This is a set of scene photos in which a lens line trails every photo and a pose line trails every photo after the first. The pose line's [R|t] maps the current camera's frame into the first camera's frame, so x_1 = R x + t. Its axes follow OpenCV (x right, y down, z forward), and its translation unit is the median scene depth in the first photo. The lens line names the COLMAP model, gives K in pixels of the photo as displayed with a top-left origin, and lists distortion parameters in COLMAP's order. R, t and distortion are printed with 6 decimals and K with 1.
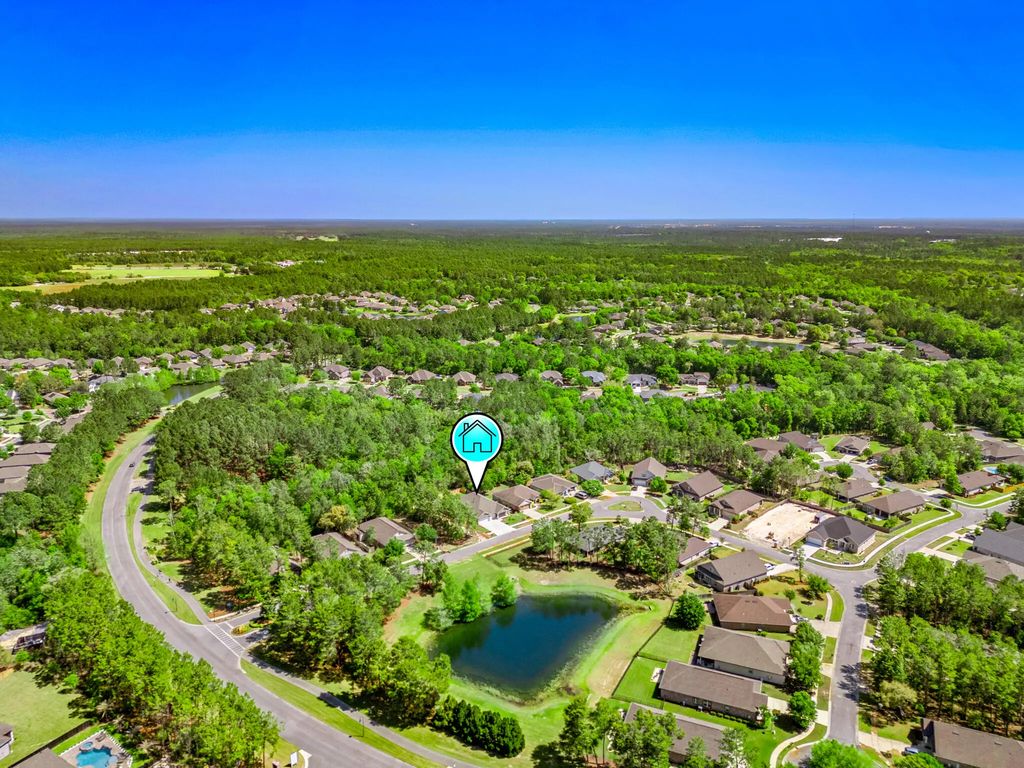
lens RADIAL K [[719.5, 0, 512.0], [0, 719.5, 384.0], [0, 0, 1]] dist [0.017337, -0.002804]
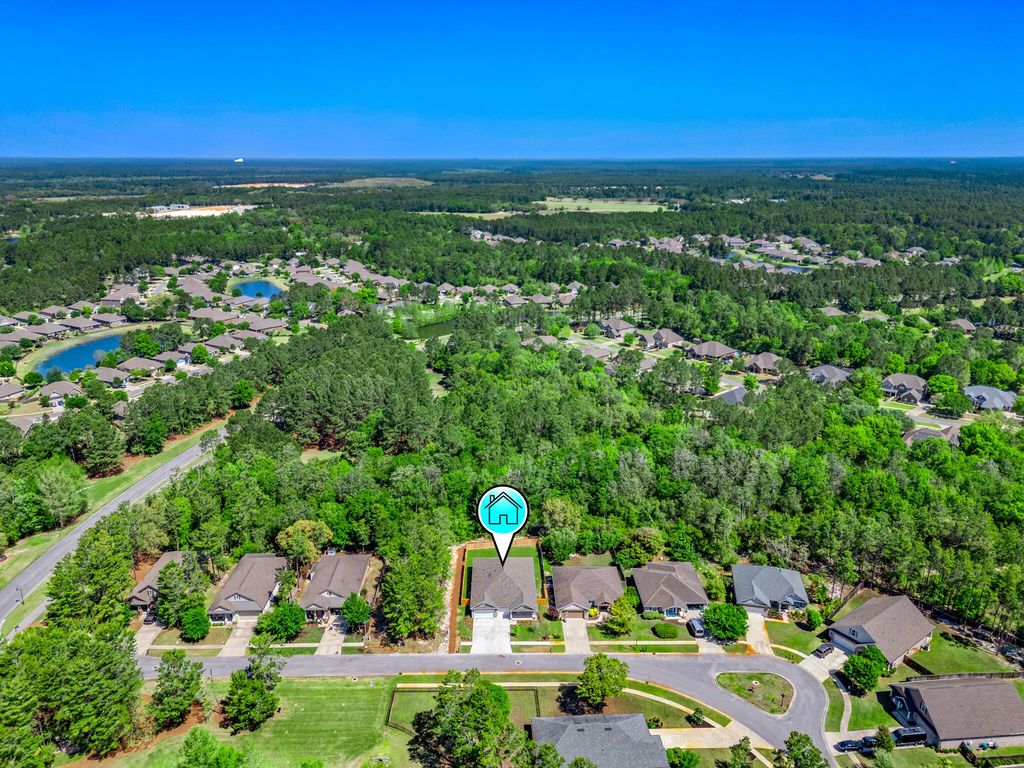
lens RADIAL K [[719.5, 0, 512.0], [0, 719.5, 384.0], [0, 0, 1]] dist [0.017337, -0.002804]
pose [[0.782979, 0.182715, -0.594609, 0.078823], [-0.135943, 0.983043, 0.123067, -0.019596], [0.607012, -0.015526, 0.794541, 0.143904]]
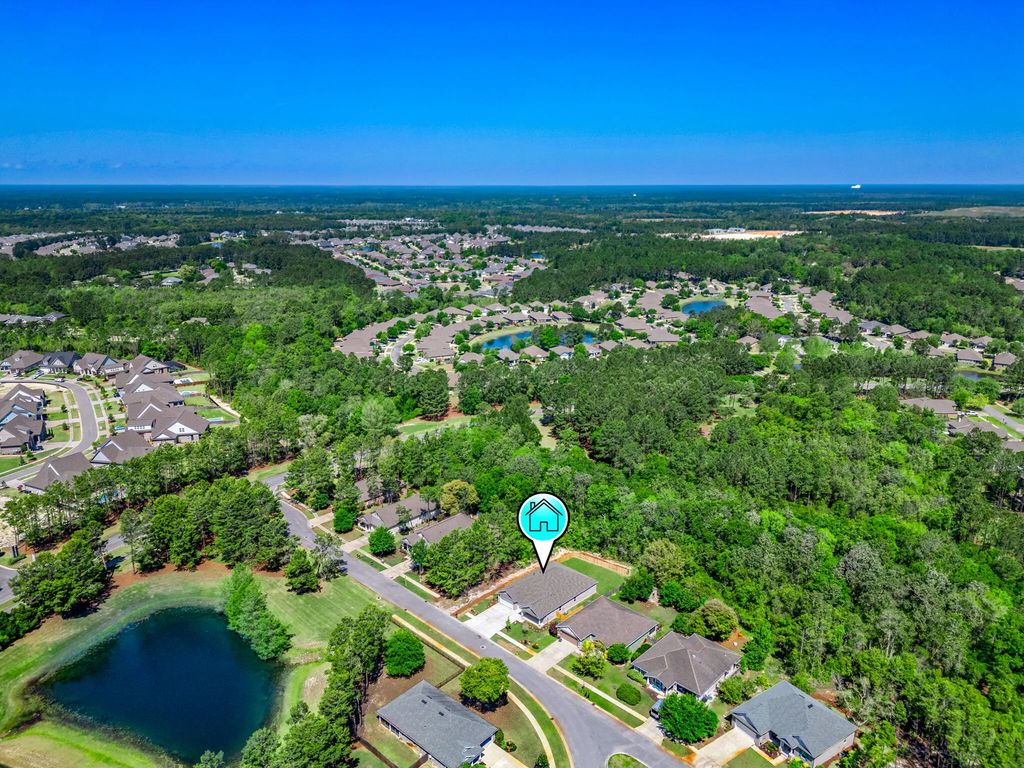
lens RADIAL K [[719.5, 0, 512.0], [0, 719.5, 384.0], [0, 0, 1]] dist [0.017337, -0.002804]
pose [[0.113907, 0.261174, -0.958547, 0.136978], [-0.220543, 0.947402, 0.231929, -0.037866], [0.968703, 0.184982, 0.165516, 0.224593]]
